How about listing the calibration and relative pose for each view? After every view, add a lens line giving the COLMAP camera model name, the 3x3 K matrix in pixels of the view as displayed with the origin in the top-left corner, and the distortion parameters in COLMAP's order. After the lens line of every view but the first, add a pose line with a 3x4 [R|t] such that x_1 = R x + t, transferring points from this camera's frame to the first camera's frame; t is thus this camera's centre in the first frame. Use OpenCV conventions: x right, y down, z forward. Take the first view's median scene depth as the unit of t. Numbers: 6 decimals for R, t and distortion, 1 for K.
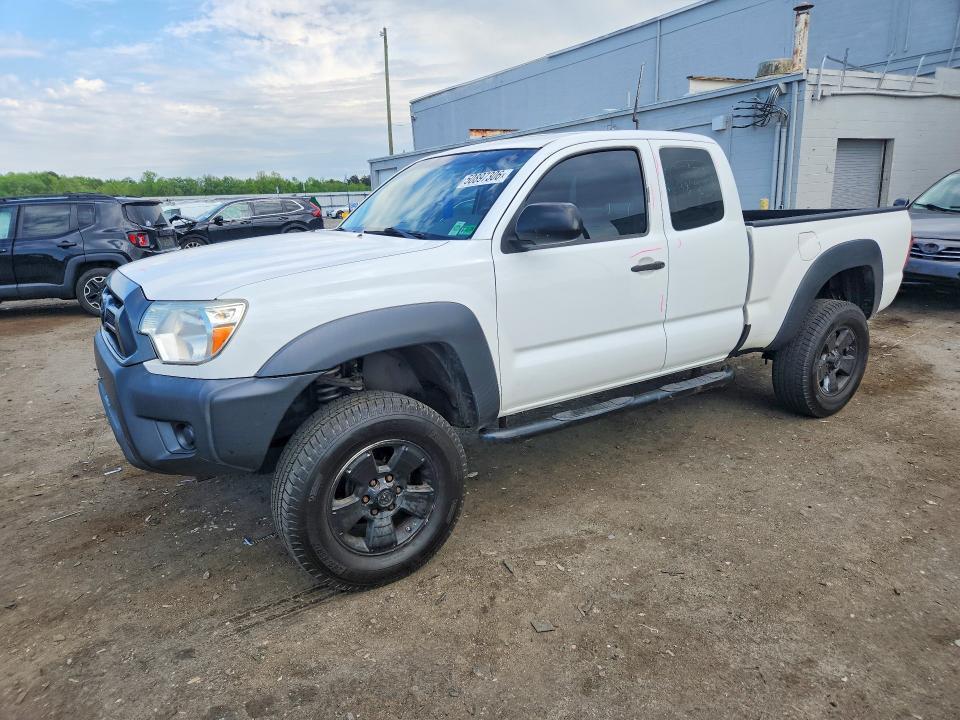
lens RADIAL K [[641.5, 0, 474.4], [0, 641.5, 361.0], [0, 0, 1]] dist [0.078156, -0.078308]
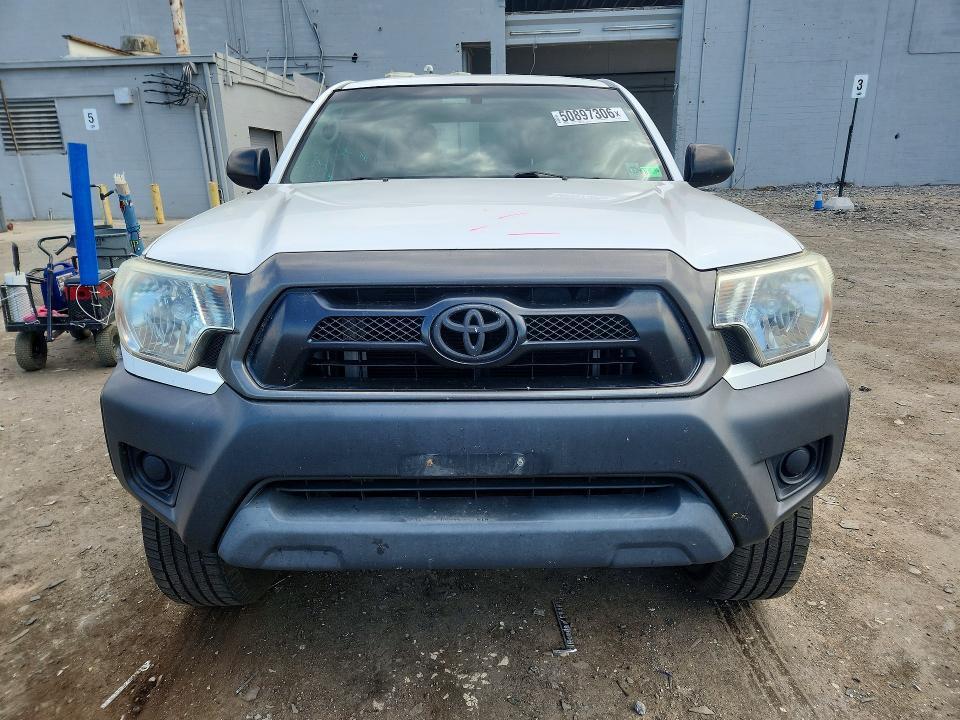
lens RADIAL K [[641.5, 0, 474.4], [0, 641.5, 361.0], [0, 0, 1]] dist [0.078156, -0.078308]
pose [[0.543552, -0.207442, 0.813338, -0.182381], [0.197992, 0.973324, 0.115929, -0.020742], [-0.815690, 0.098021, 0.570125, 0.141312]]
